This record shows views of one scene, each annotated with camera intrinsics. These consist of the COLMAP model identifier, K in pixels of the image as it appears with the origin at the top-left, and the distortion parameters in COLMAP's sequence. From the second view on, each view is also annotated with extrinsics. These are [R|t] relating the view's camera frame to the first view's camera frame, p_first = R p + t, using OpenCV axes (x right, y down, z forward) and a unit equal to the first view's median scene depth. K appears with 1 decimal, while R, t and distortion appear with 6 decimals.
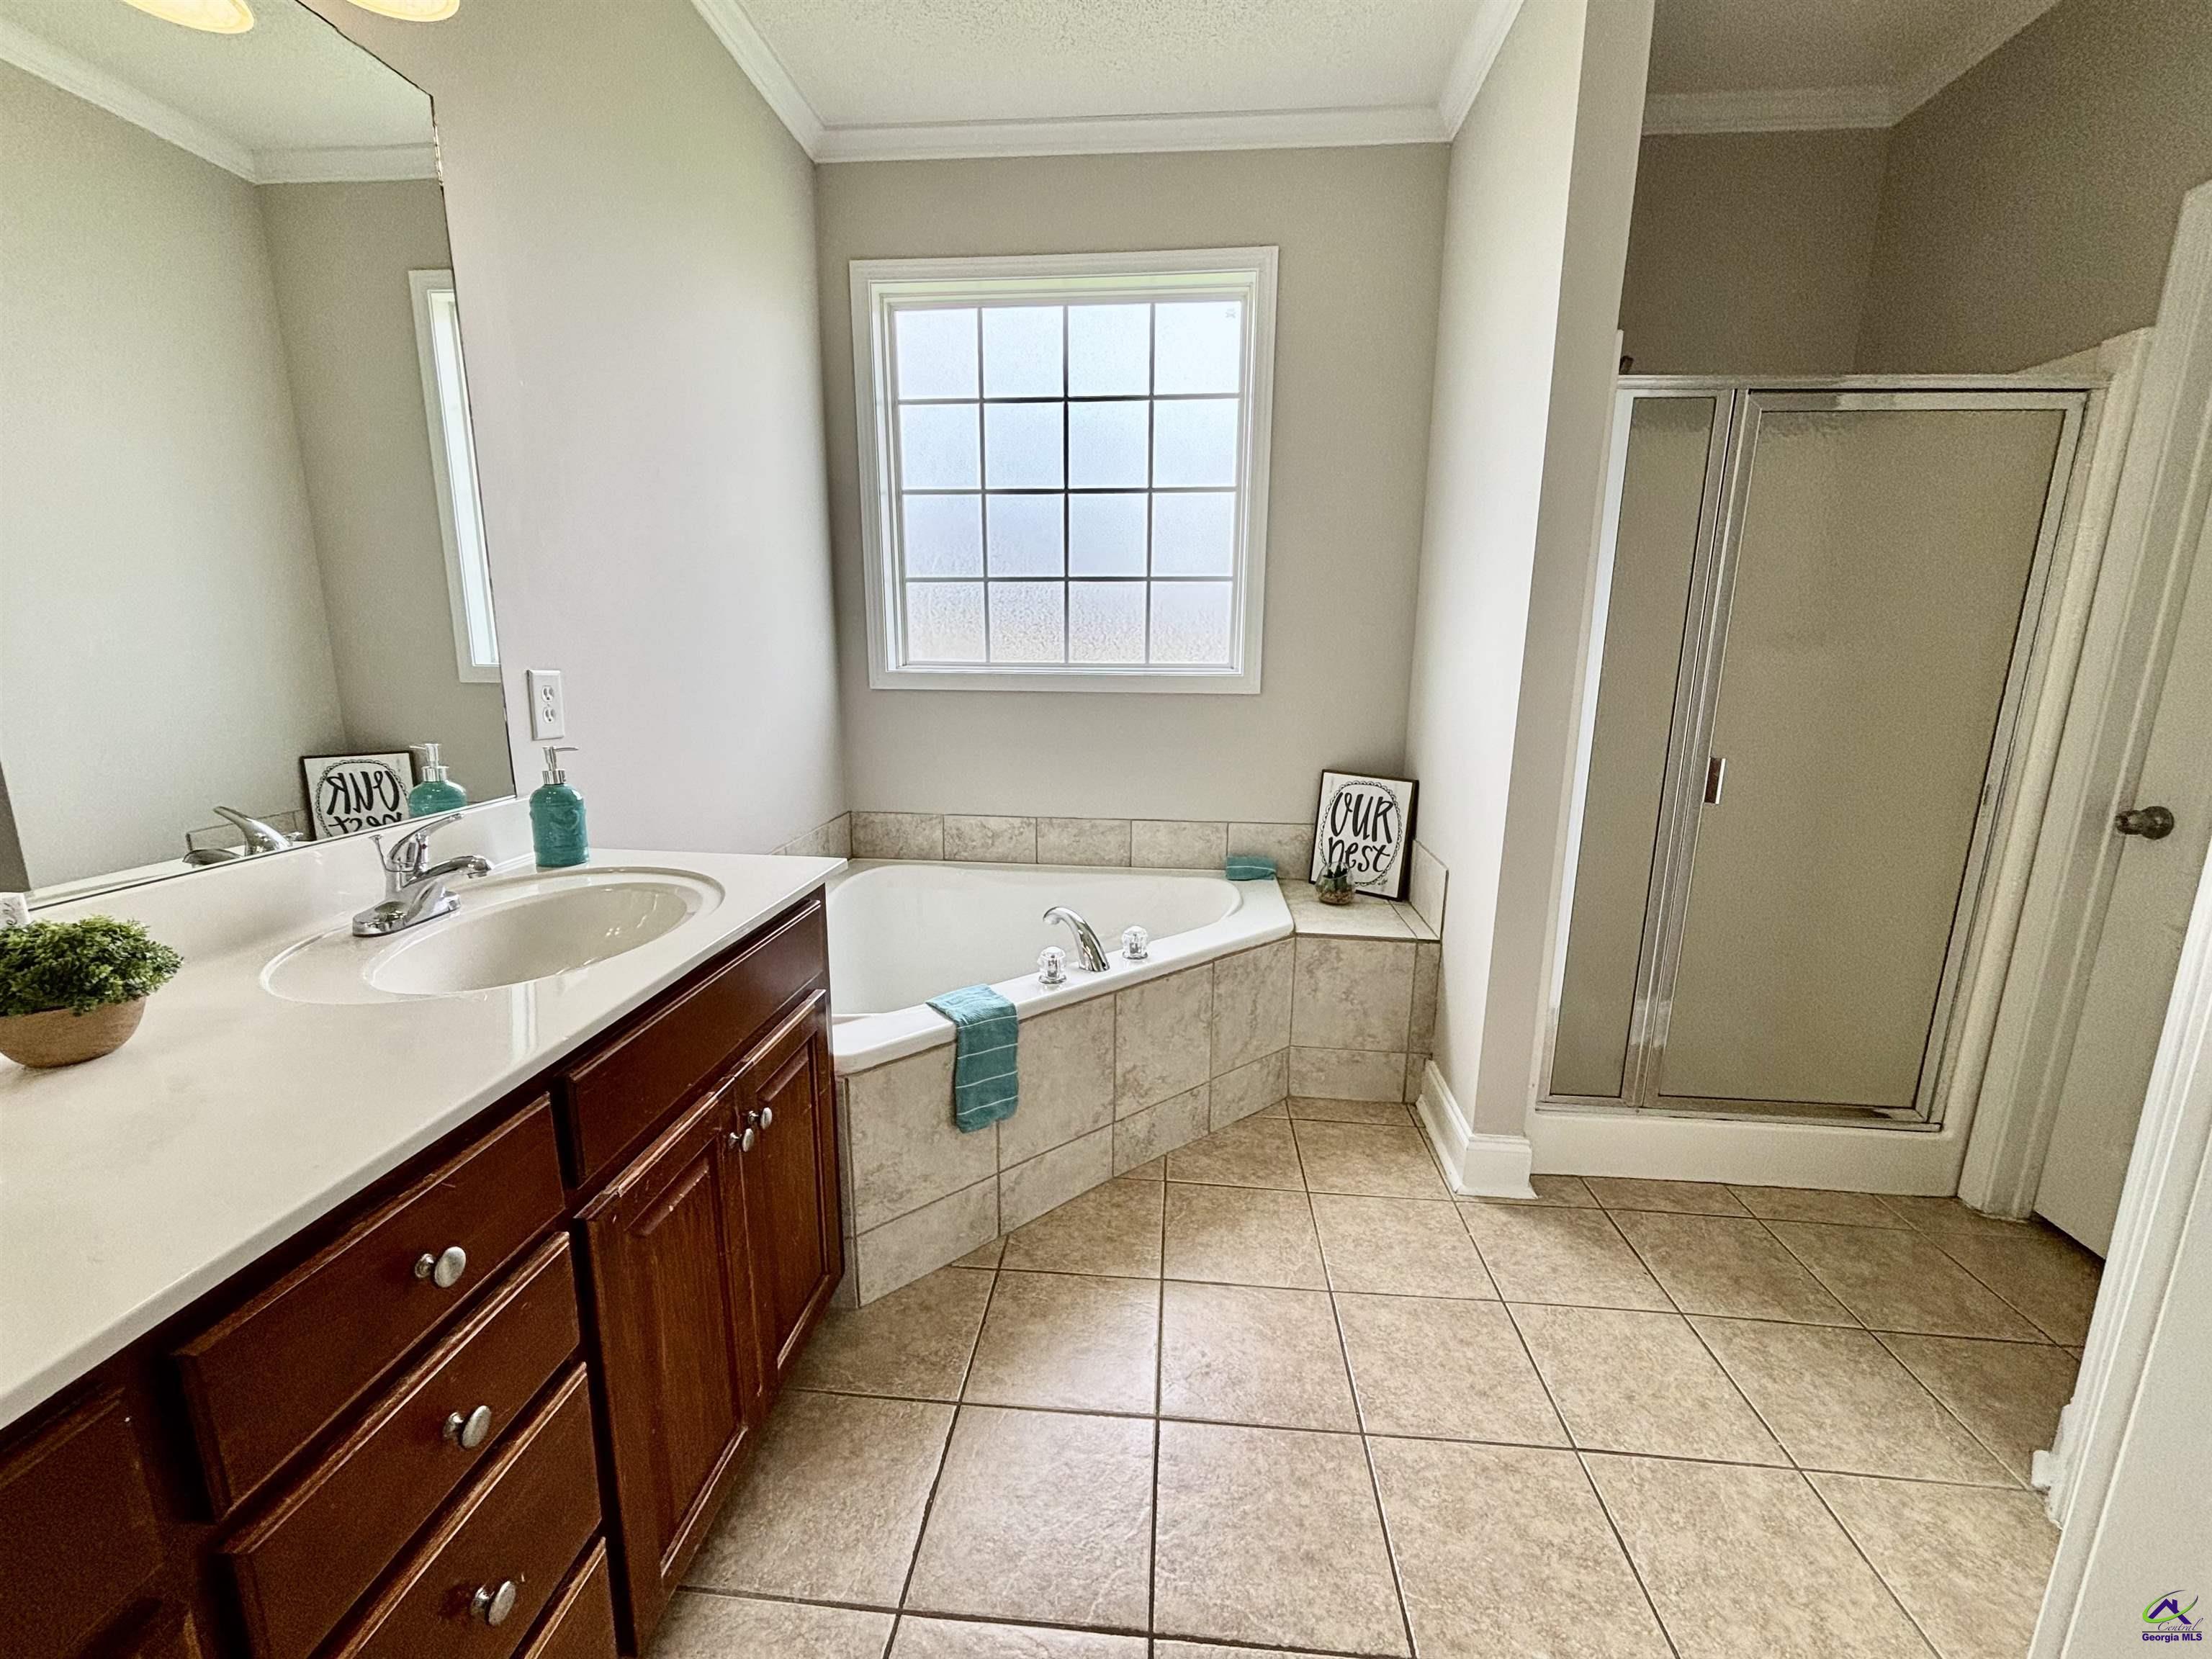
lens RADIAL K [[881.6, 0, 1072.9], [0, 881.6, 828.6], [0, 0, 1]] dist [0.001333, 0.000160]
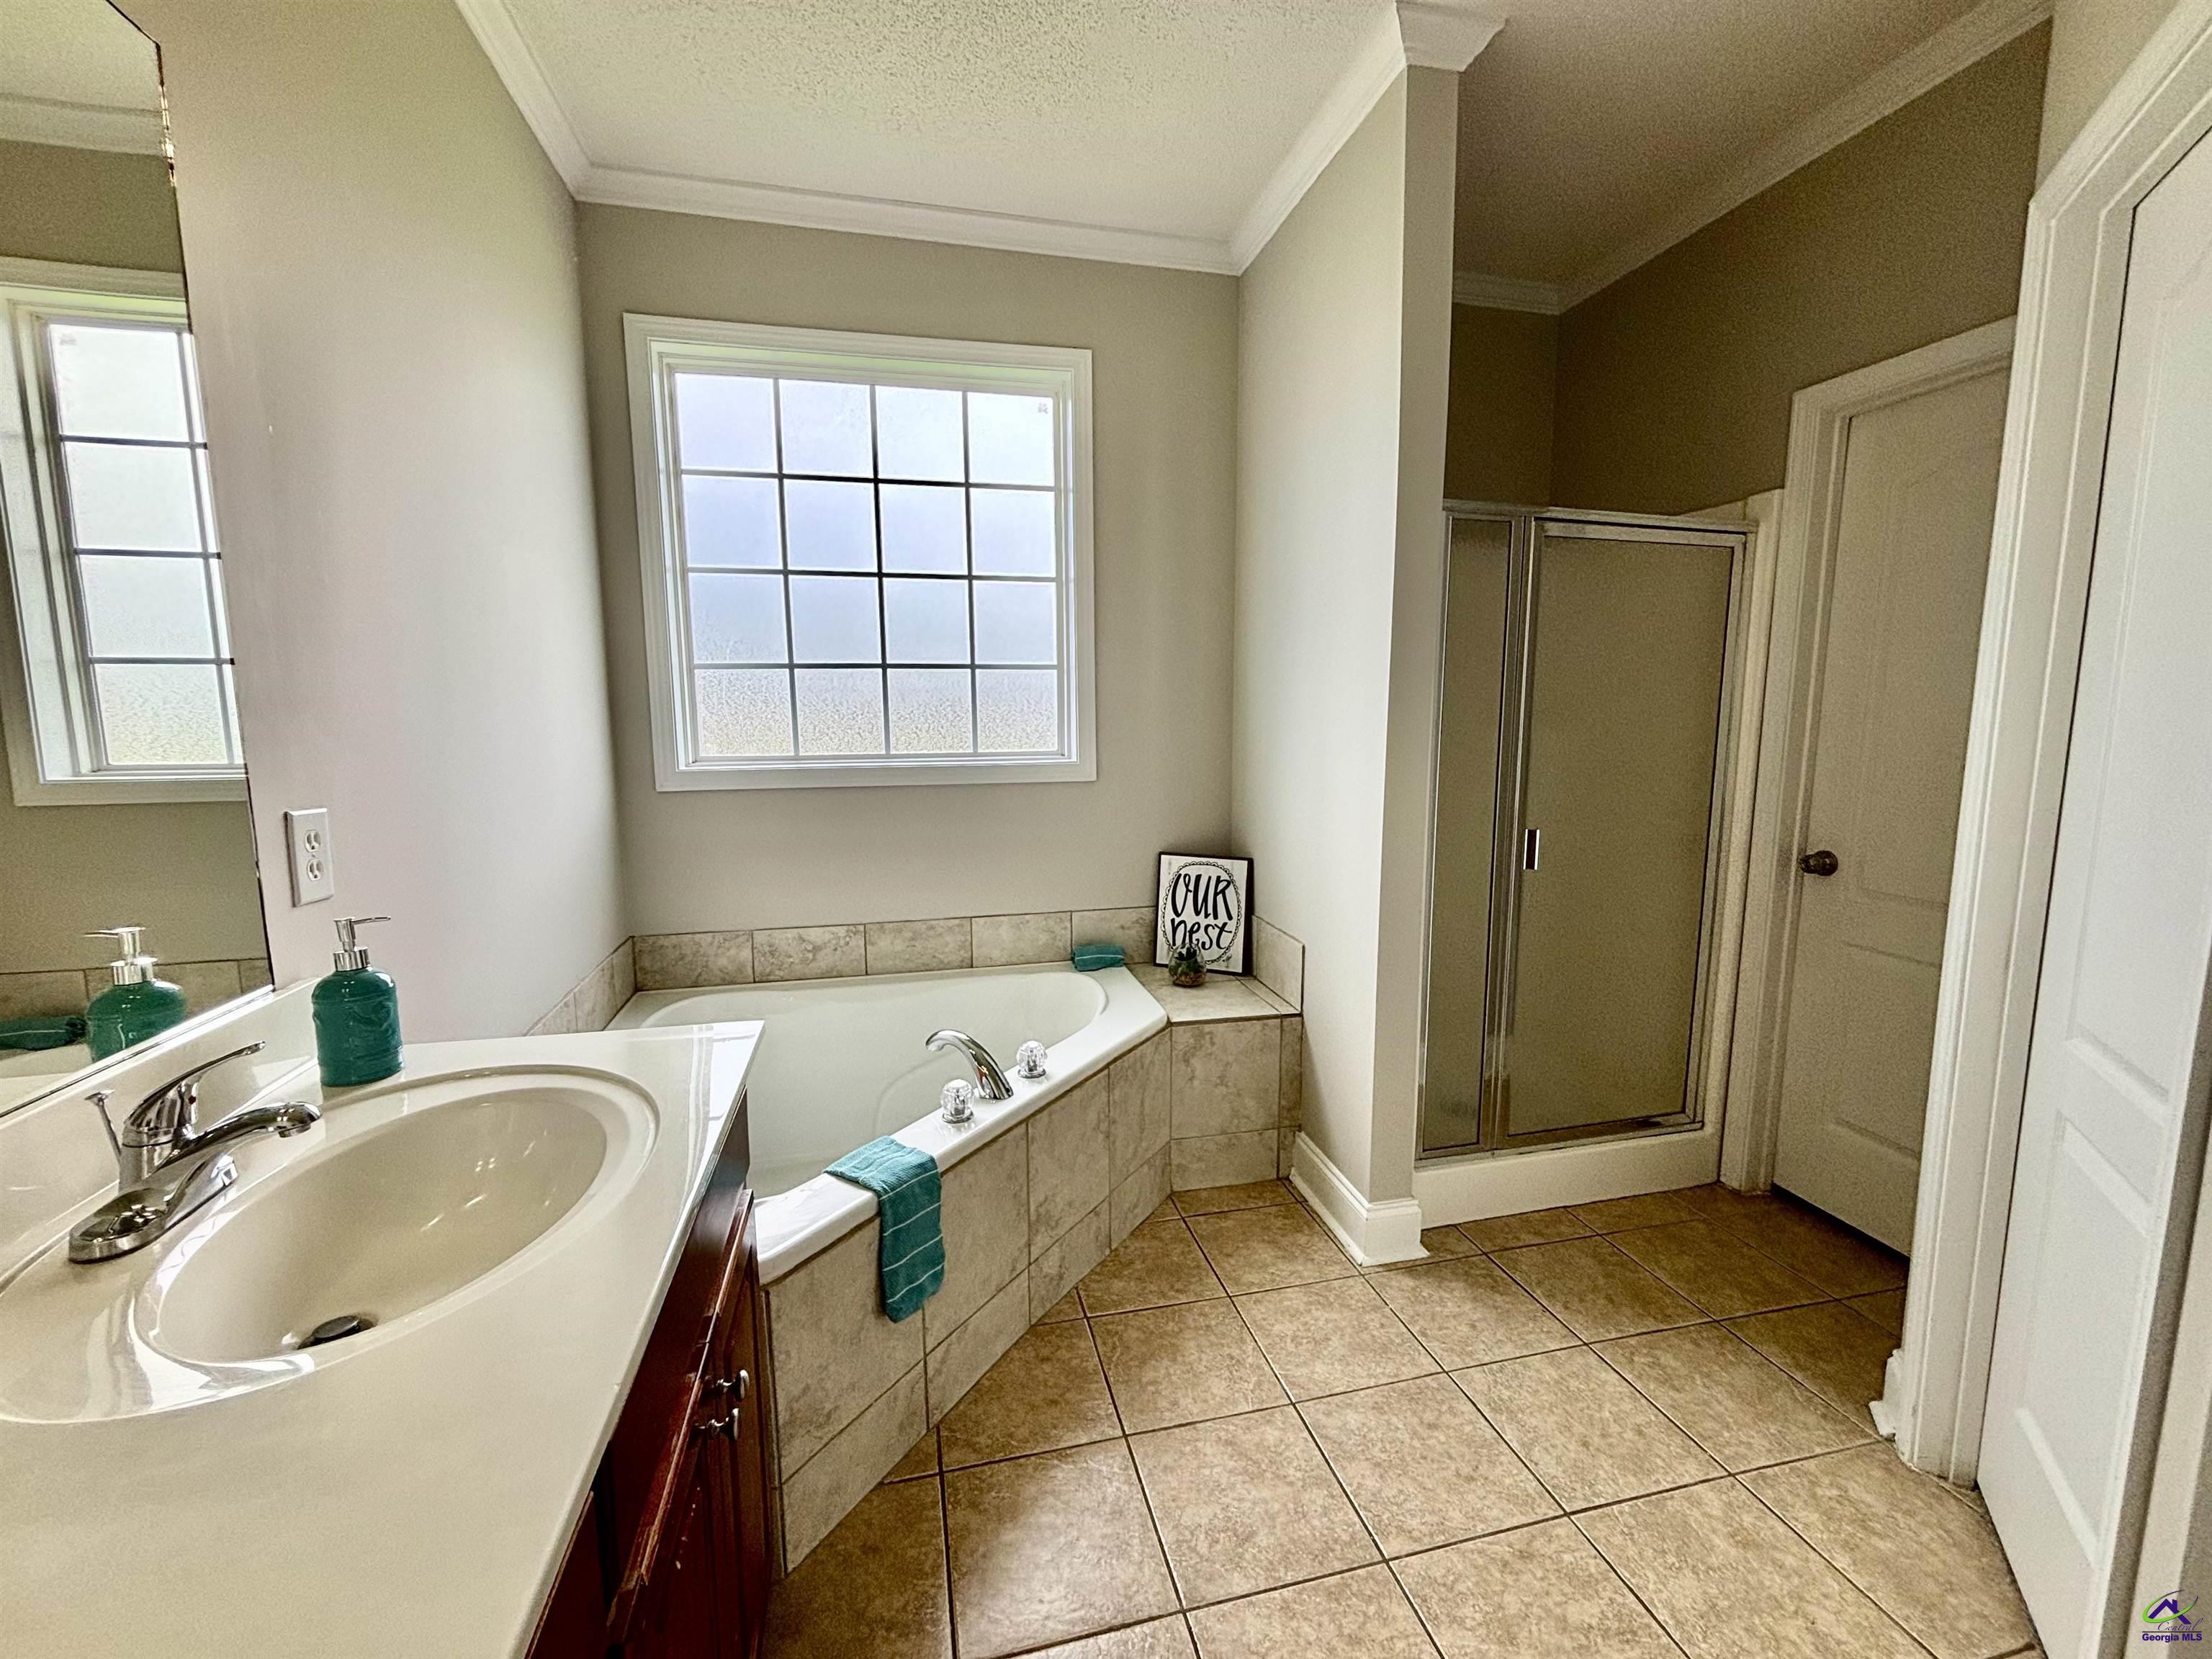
lens RADIAL K [[901.6, 0, 1101.2], [0, 901.6, 831.4], [0, 0, 1]] dist [0.001877, 0.001008]
pose [[0.948465, -0.056787, 0.311752, -0.128079], [0.081055, 0.994559, -0.065437, -0.036620], [-0.306340, 0.087334, 0.947908, 0.052480]]
